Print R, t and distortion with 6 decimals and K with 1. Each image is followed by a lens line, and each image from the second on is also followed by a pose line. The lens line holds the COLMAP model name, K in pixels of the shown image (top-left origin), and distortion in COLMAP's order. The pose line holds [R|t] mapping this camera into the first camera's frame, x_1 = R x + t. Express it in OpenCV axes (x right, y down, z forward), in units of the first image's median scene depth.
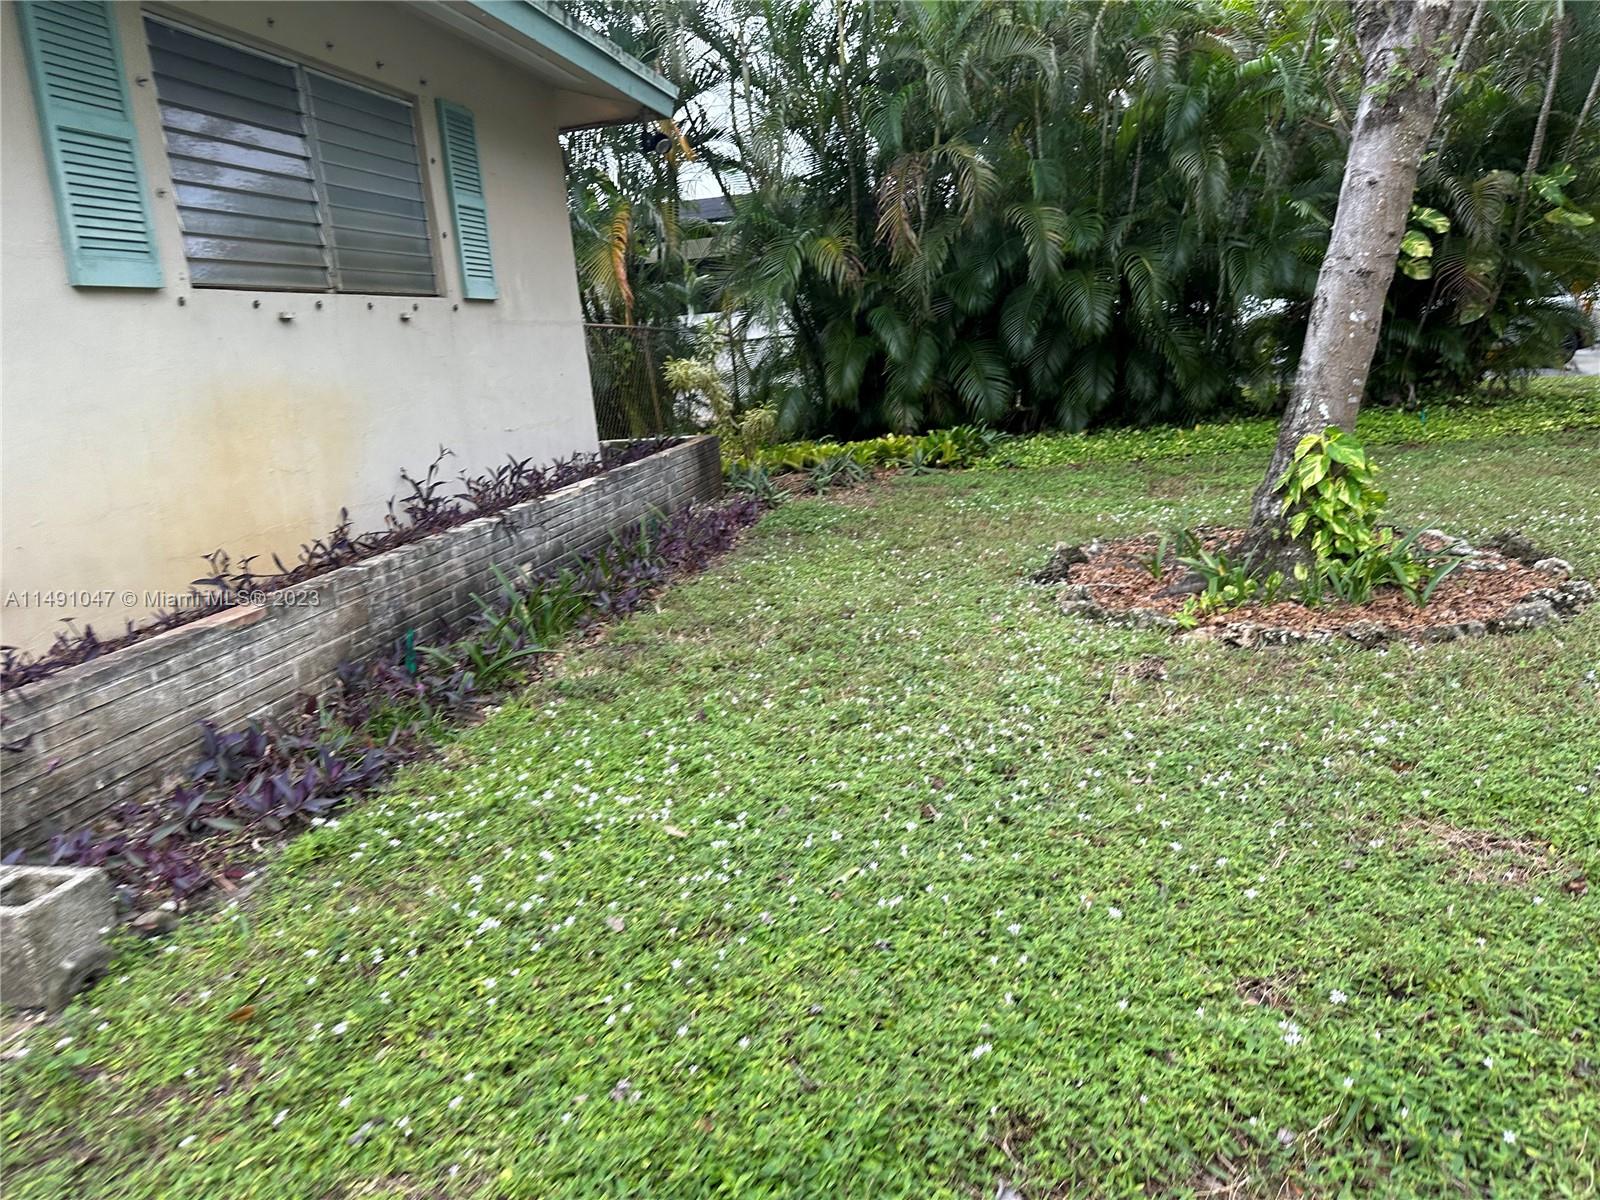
lens RADIAL K [[1117.2, 0, 800.7], [0, 1117.2, 598.8], [0, 0, 1]] dist [0.000100, -0.008249]
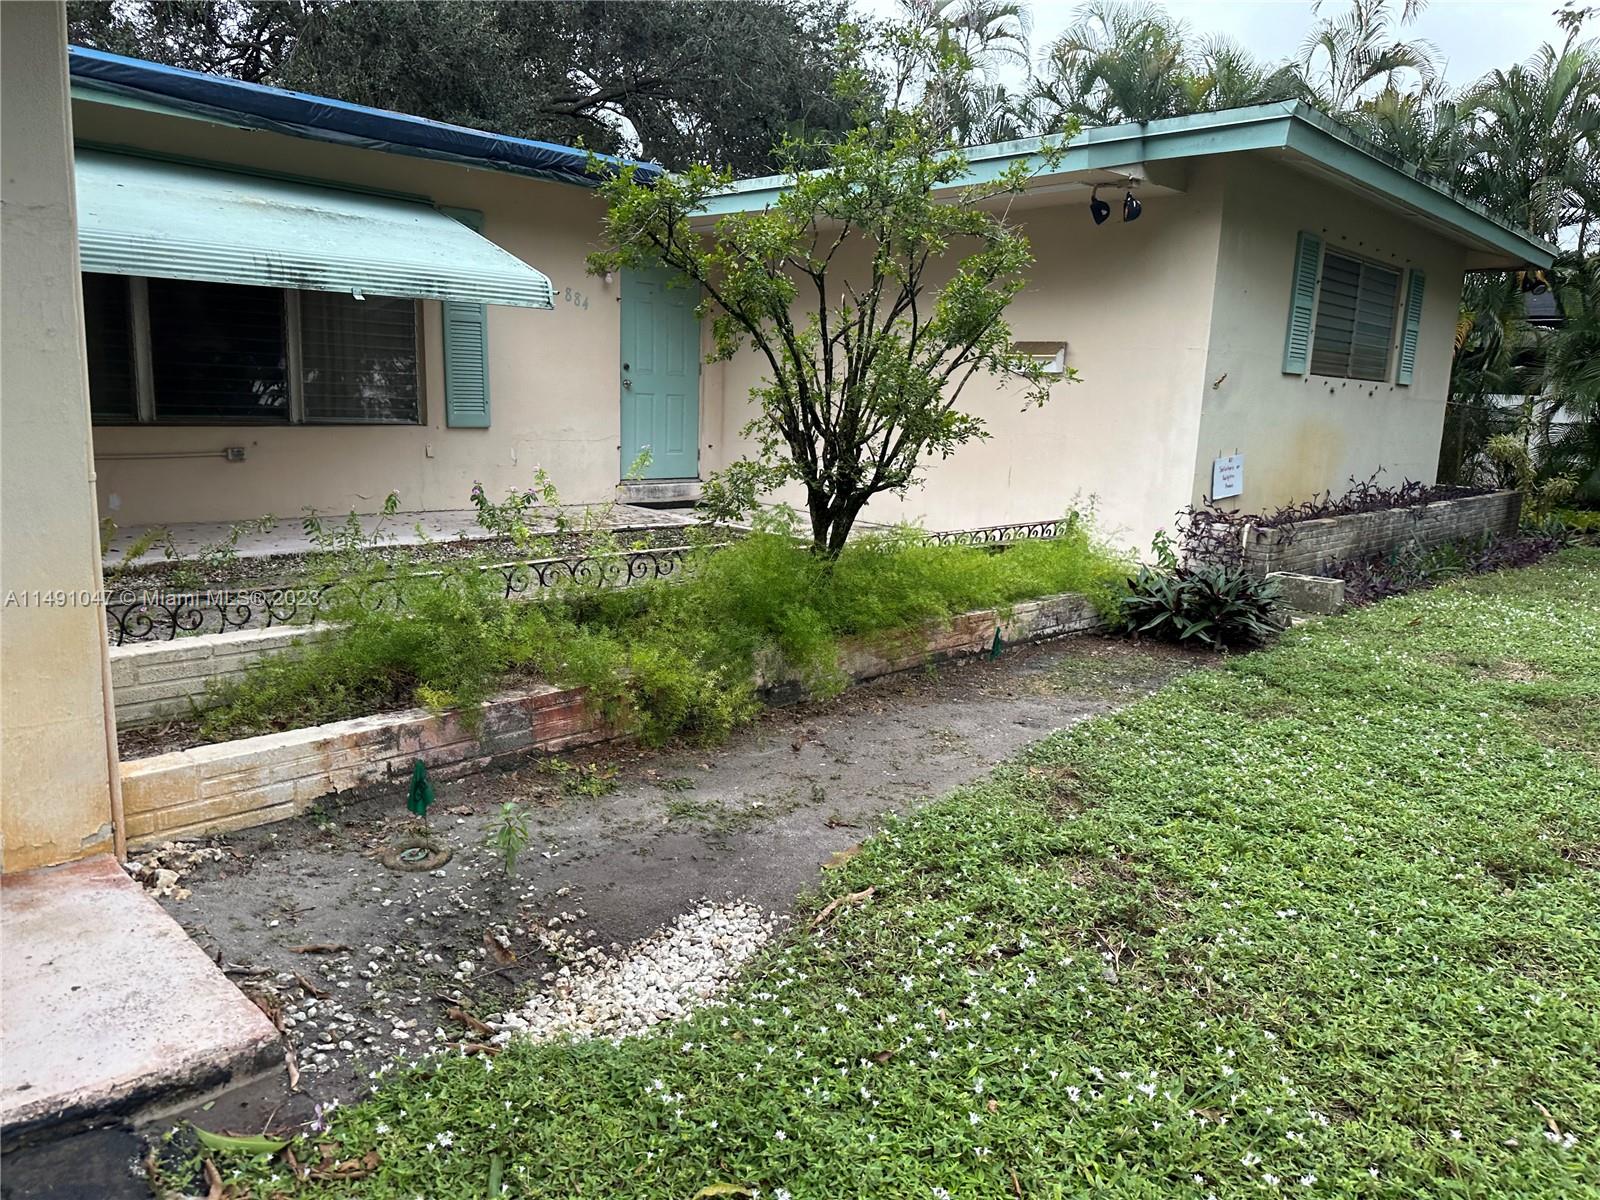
lens RADIAL K [[1117.2, 0, 803.3], [0, 1117.2, 599.9], [0, 0, 1]] dist [0.000100, -0.008249]
pose [[0.824630, 0.195774, -0.530715, -0.081412], [-0.215629, 0.976154, 0.025044, 0.201076], [0.522963, 0.093785, 0.847180, -0.865101]]
